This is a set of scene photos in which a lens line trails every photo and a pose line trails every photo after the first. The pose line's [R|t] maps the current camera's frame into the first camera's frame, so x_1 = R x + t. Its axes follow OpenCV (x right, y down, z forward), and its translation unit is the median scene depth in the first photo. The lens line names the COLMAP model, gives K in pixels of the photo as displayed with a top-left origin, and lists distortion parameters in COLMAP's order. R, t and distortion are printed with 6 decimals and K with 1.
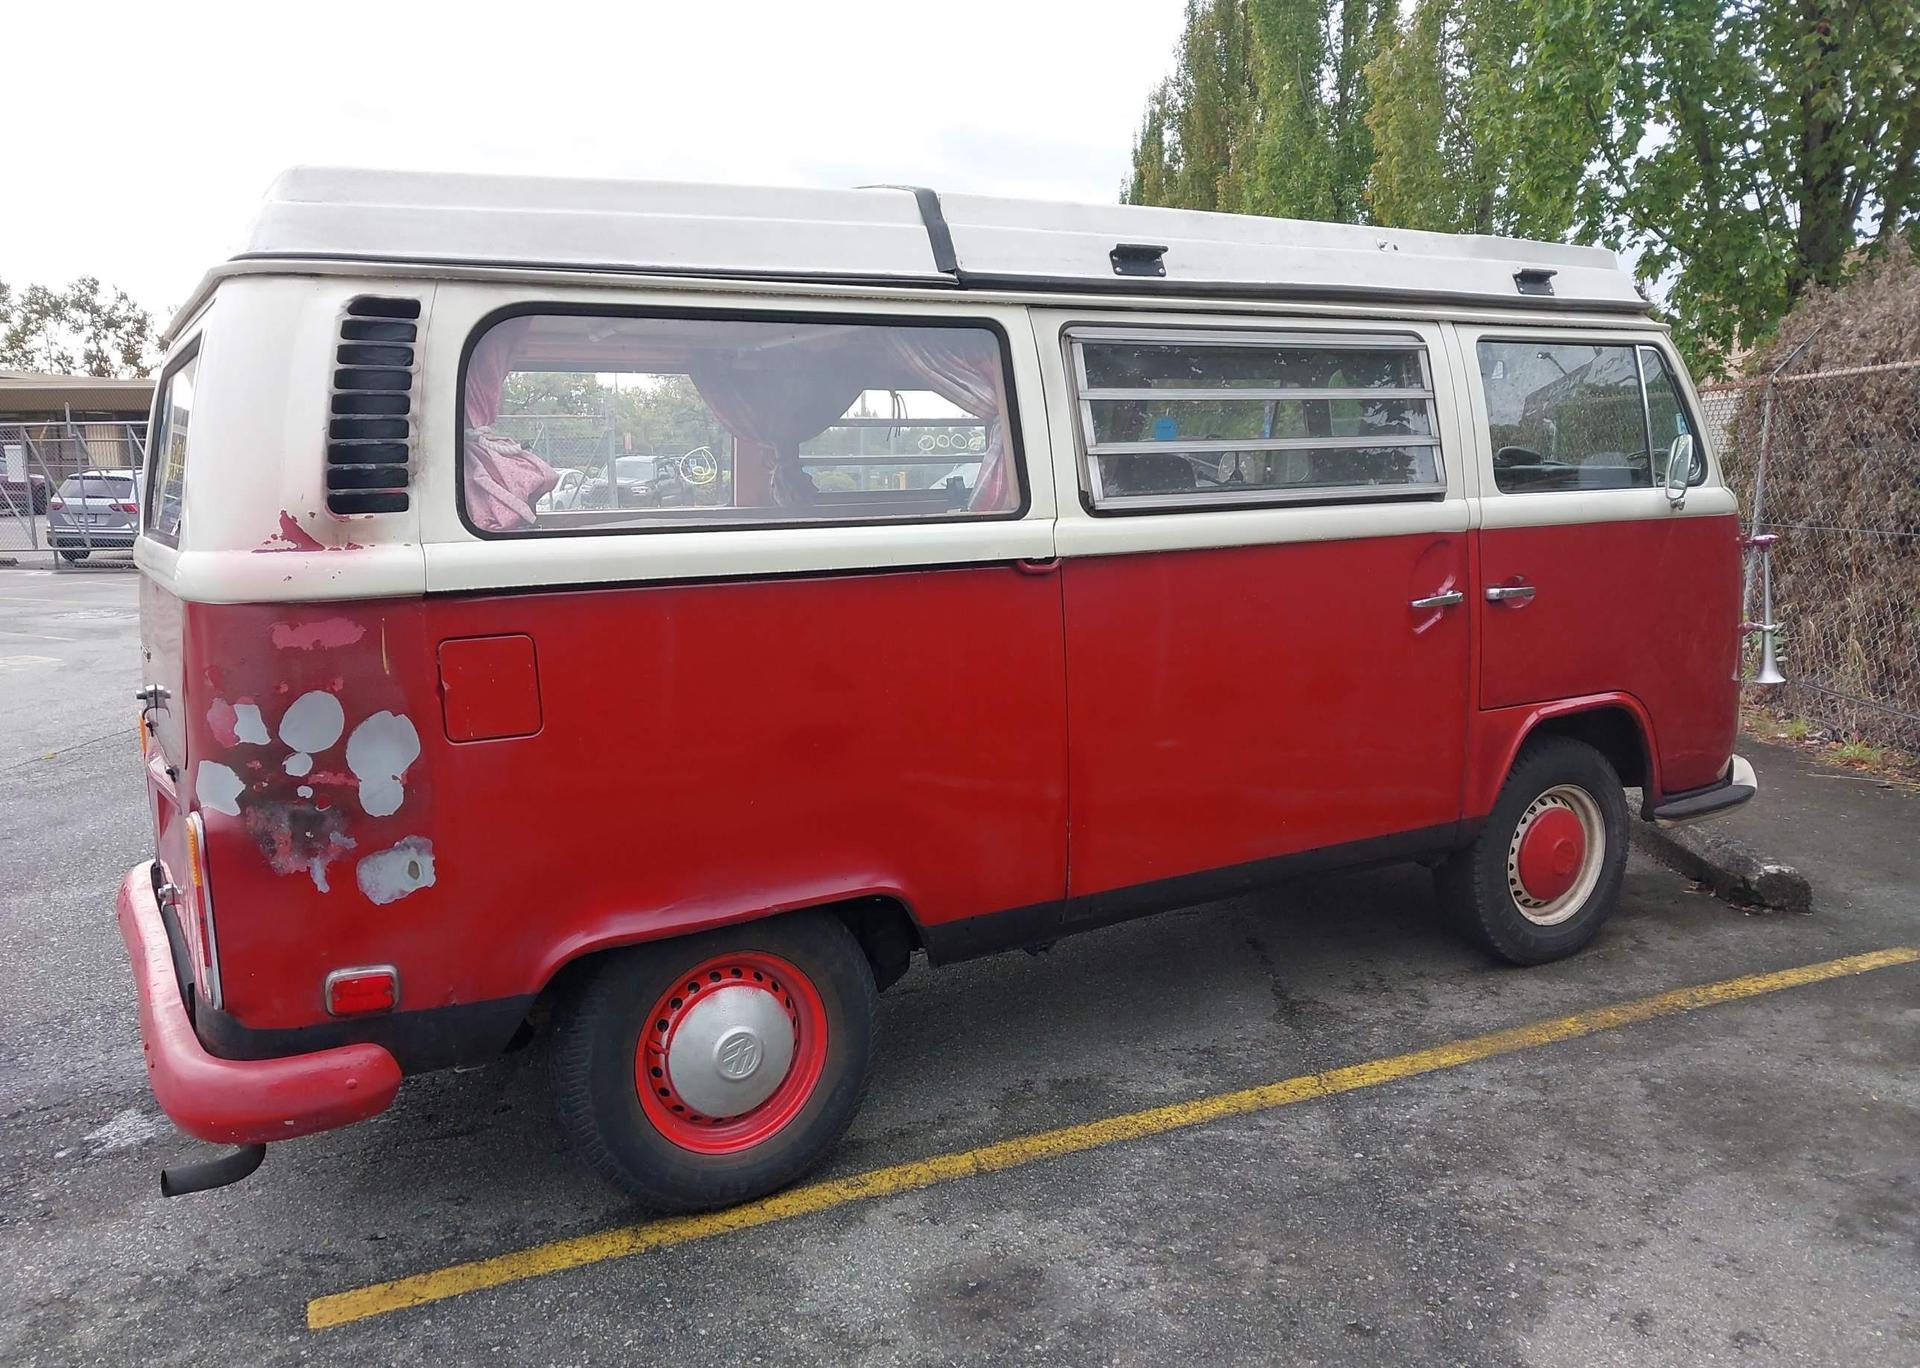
lens RADIAL K [[1548.1, 0, 957.2], [0, 1548.1, 685.9], [0, 0, 1]] dist [0.007871, -0.010117]
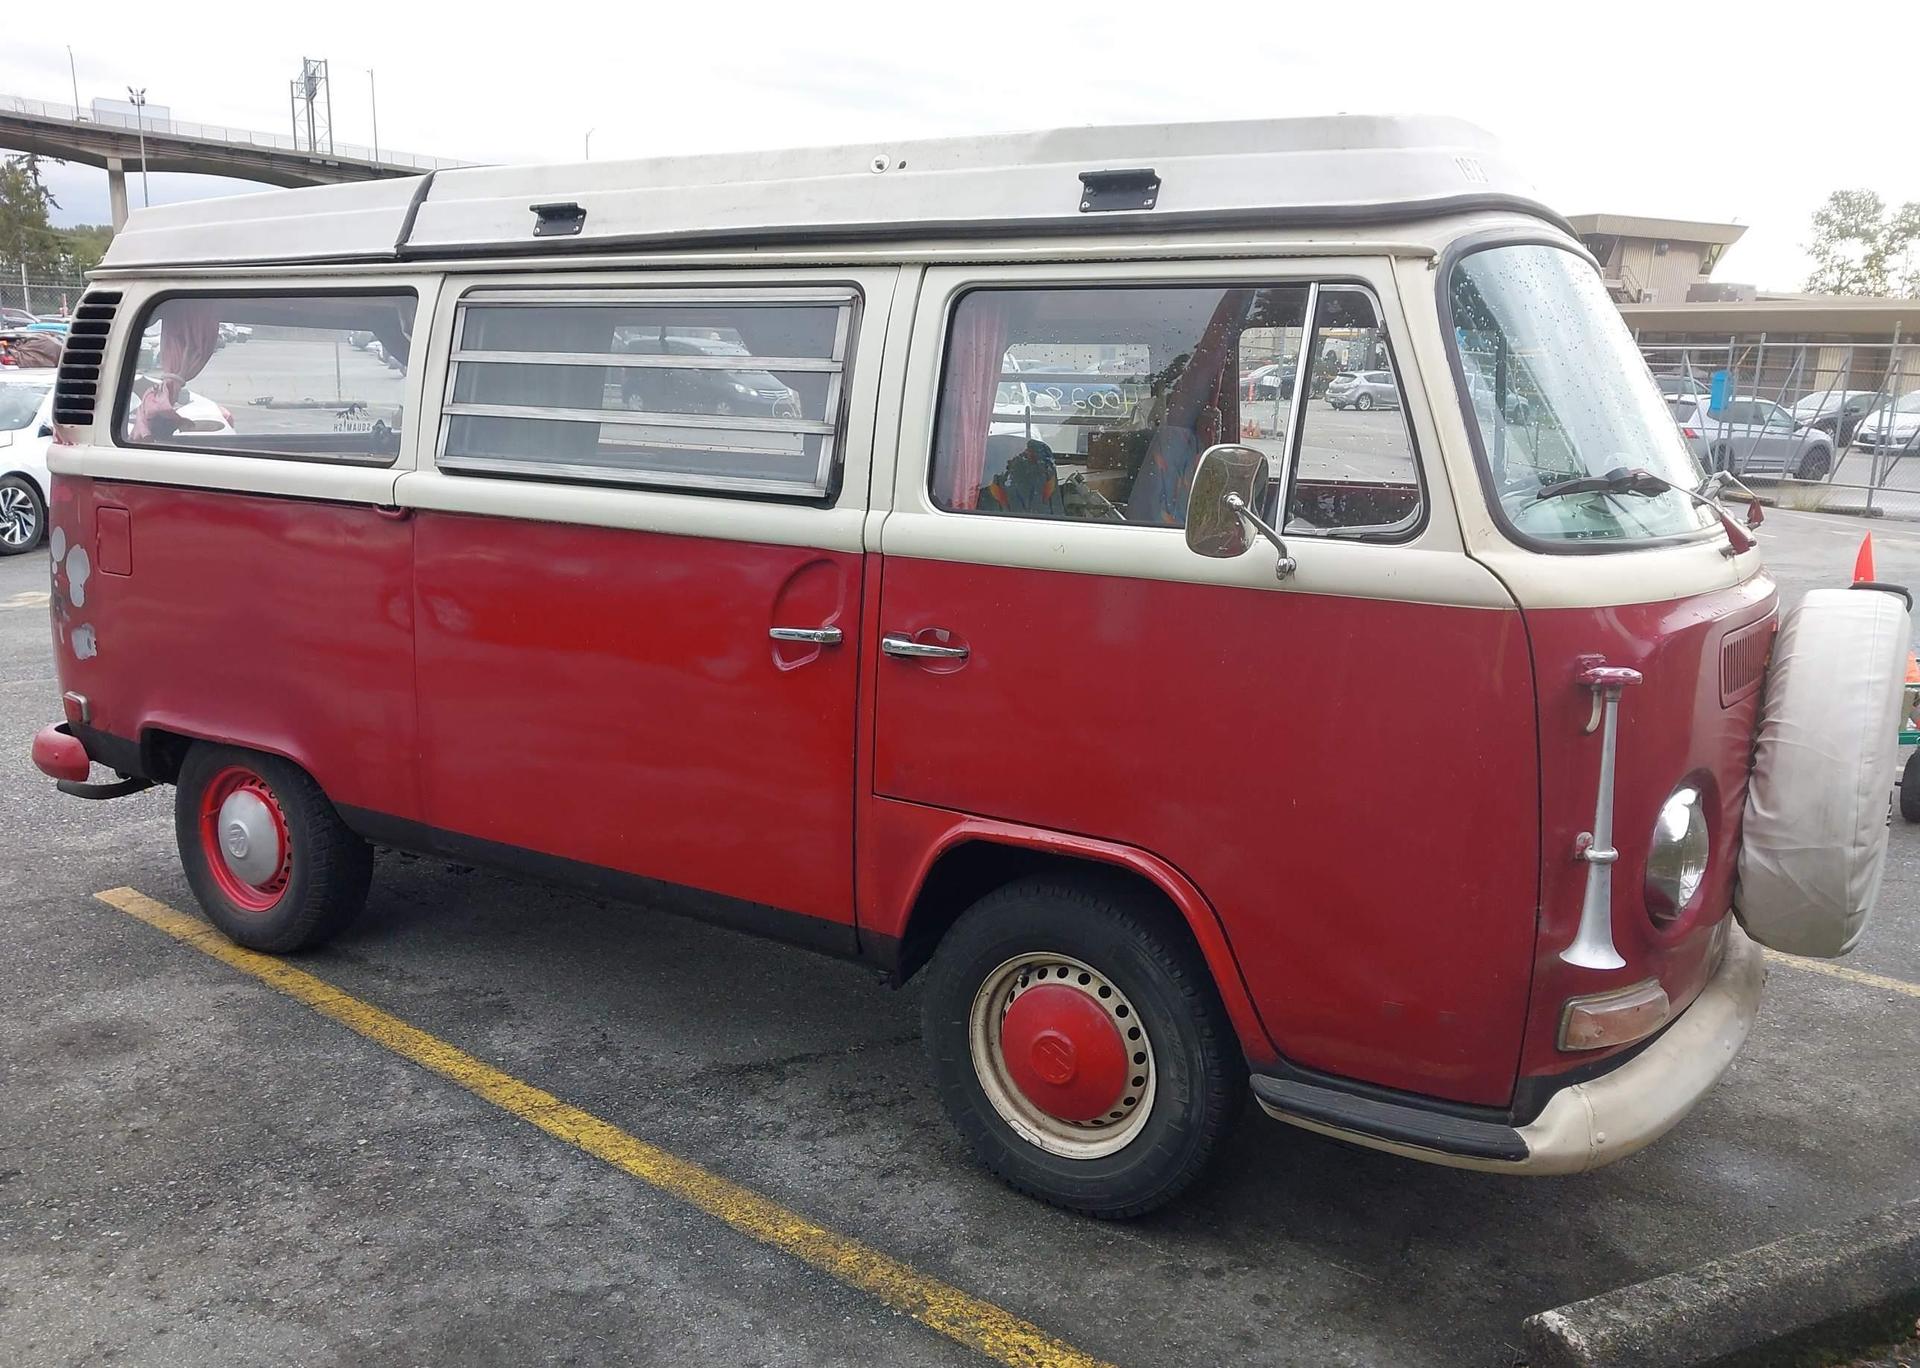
lens RADIAL K [[1543.7, 0, 960.8], [0, 1543.7, 694.2], [0, 0, 1]] dist [0.004387, -0.003895]
pose [[0.450978, 0.210757, -0.867295, 1.194941], [-0.161923, 0.974915, 0.152712, -0.182715], [0.877724, 0.071565, 0.473792, 0.827432]]
